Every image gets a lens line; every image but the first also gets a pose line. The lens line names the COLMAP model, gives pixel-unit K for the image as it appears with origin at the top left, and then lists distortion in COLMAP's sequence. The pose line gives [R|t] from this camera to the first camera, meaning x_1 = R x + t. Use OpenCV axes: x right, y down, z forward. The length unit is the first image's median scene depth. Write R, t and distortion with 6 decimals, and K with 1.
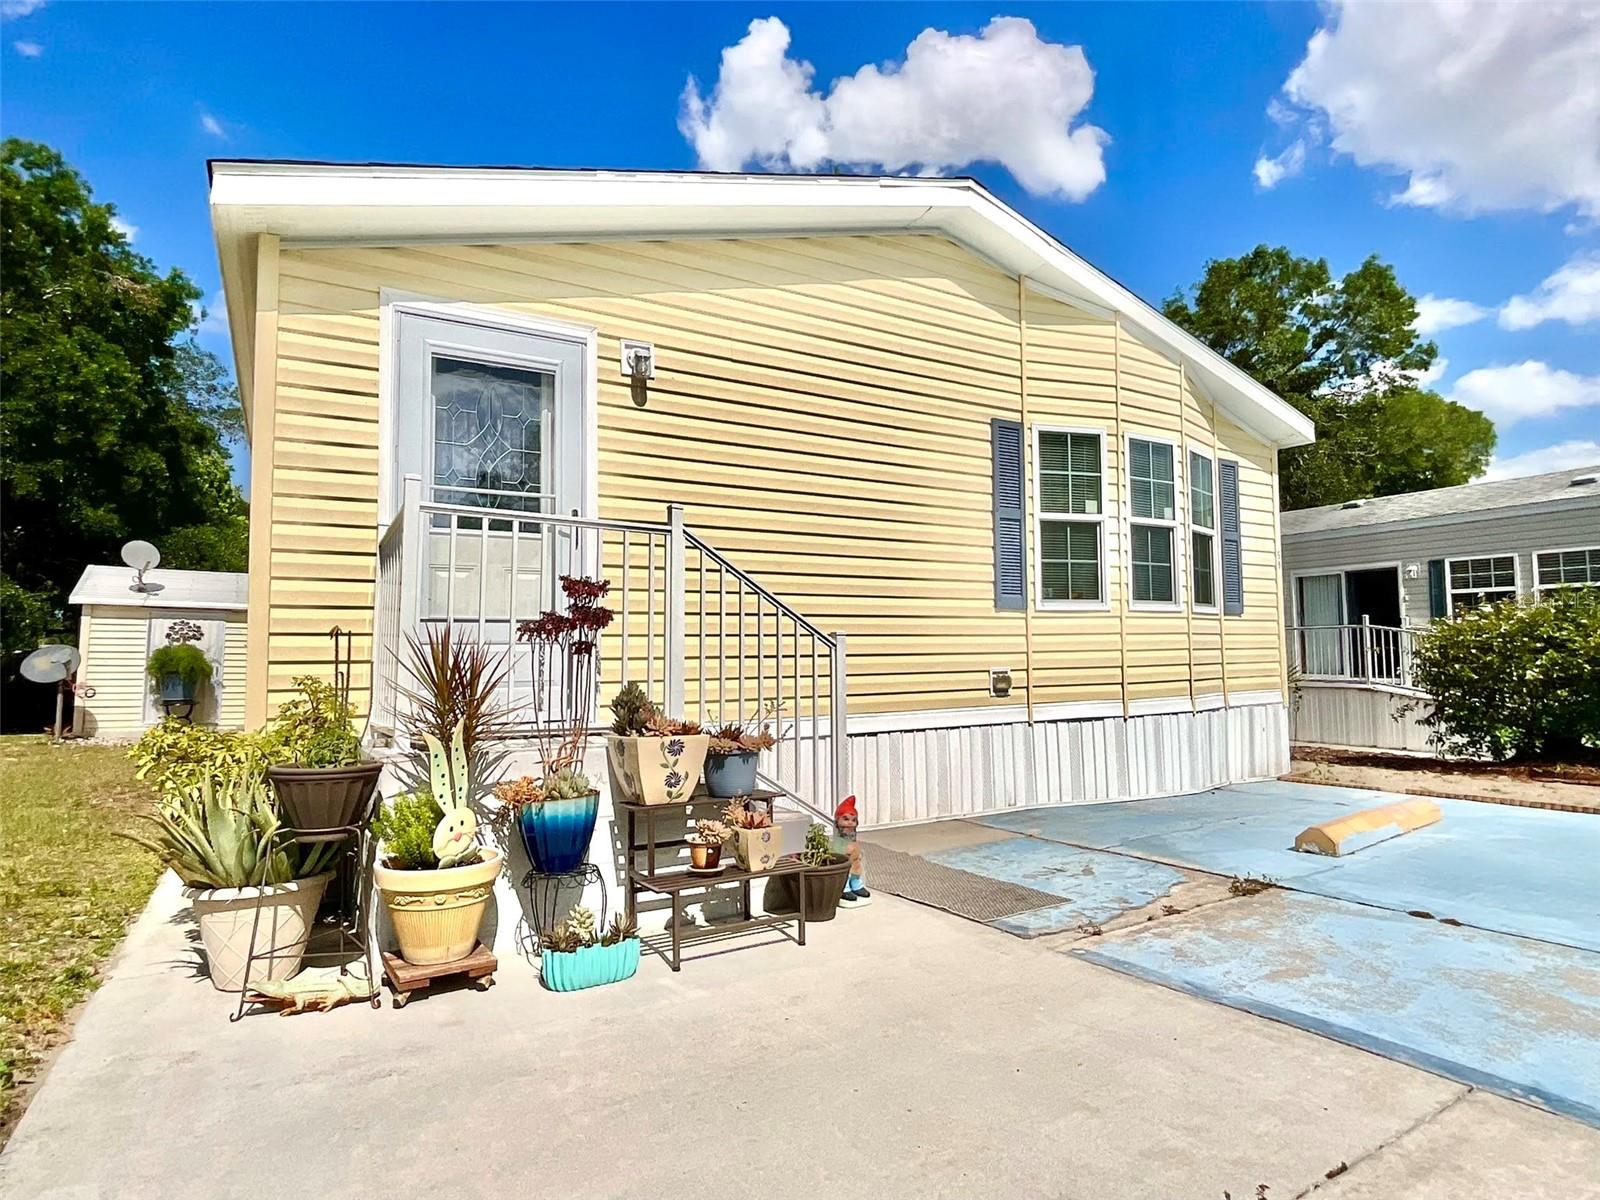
lens RADIAL K [[849.3, 0, 798.4], [0, 849.3, 604.6], [0, 0, 1]] dist [-0.011359, 0.003292]
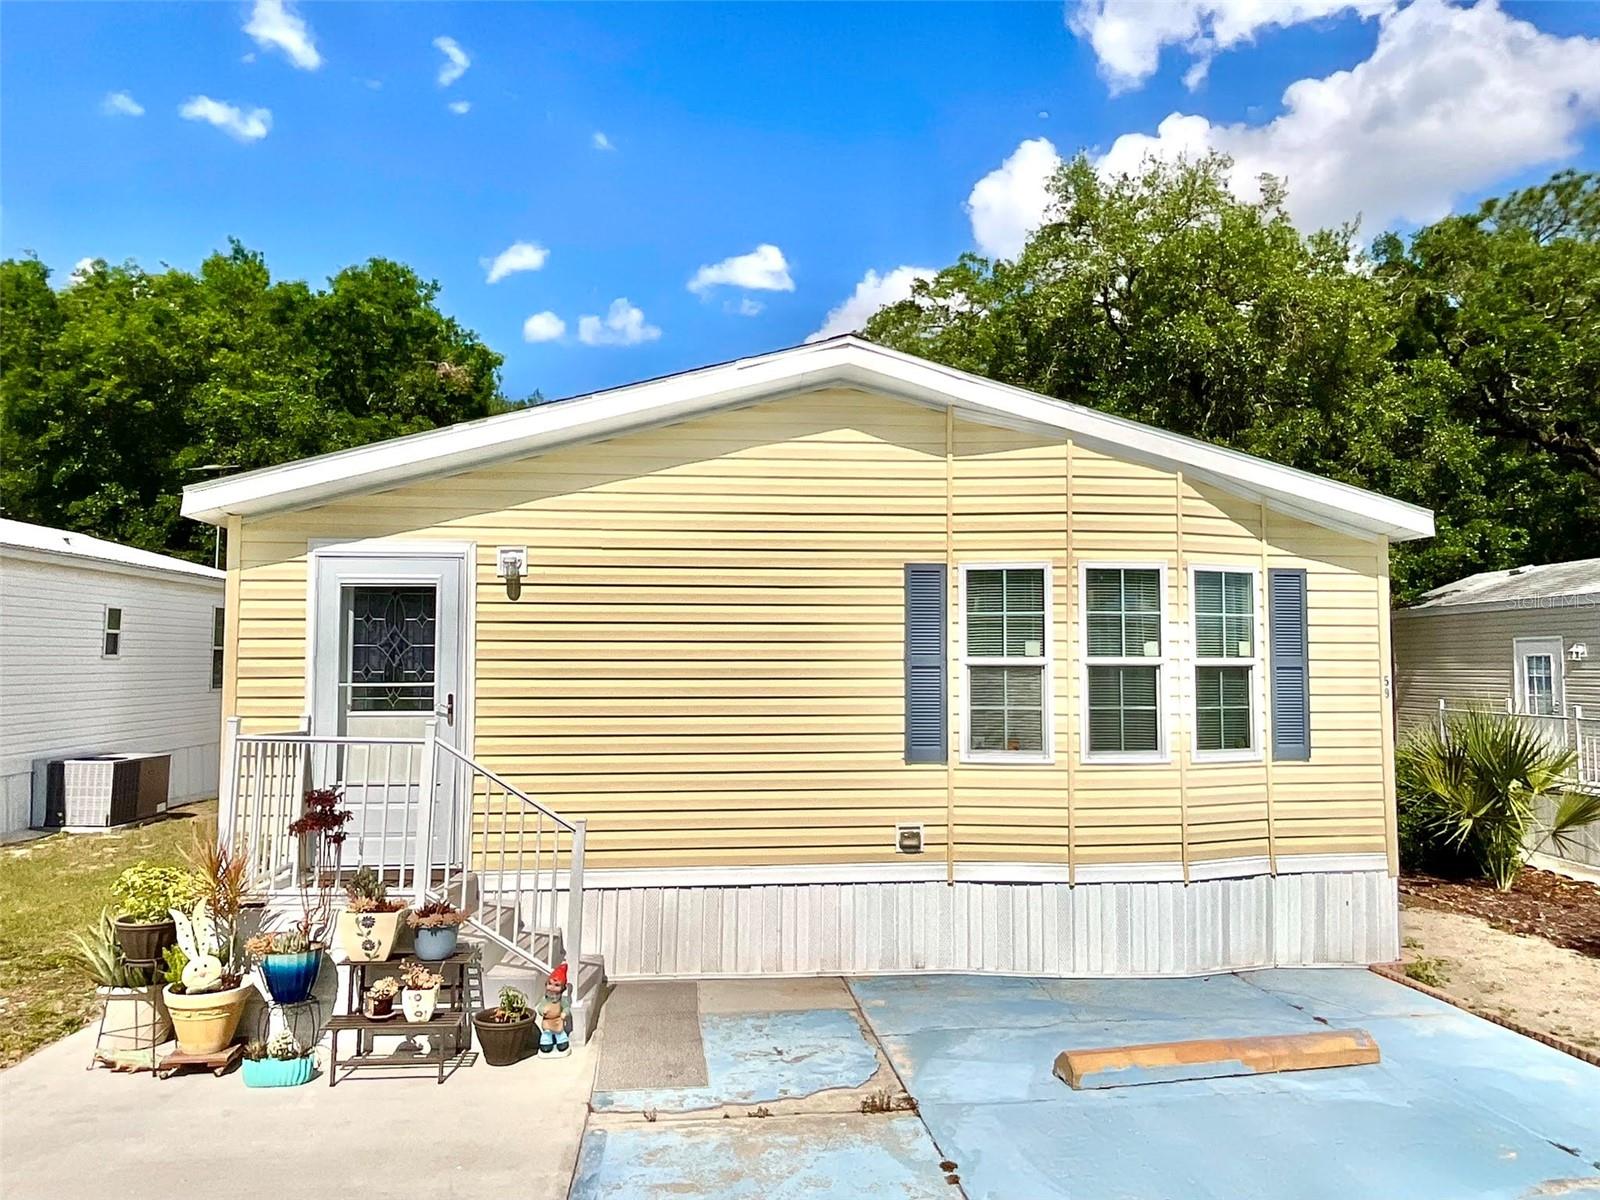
lens RADIAL K [[1014.3, 0, 797.7], [0, 1014.3, 594.7], [0, 0, 1]] dist [-0.009184, 0.002576]
pose [[0.908484, -0.016586, -0.417590, 0.589783], [0.011395, 0.999824, -0.014923, -0.164399], [0.417764, 0.008799, 0.908513, -0.100898]]
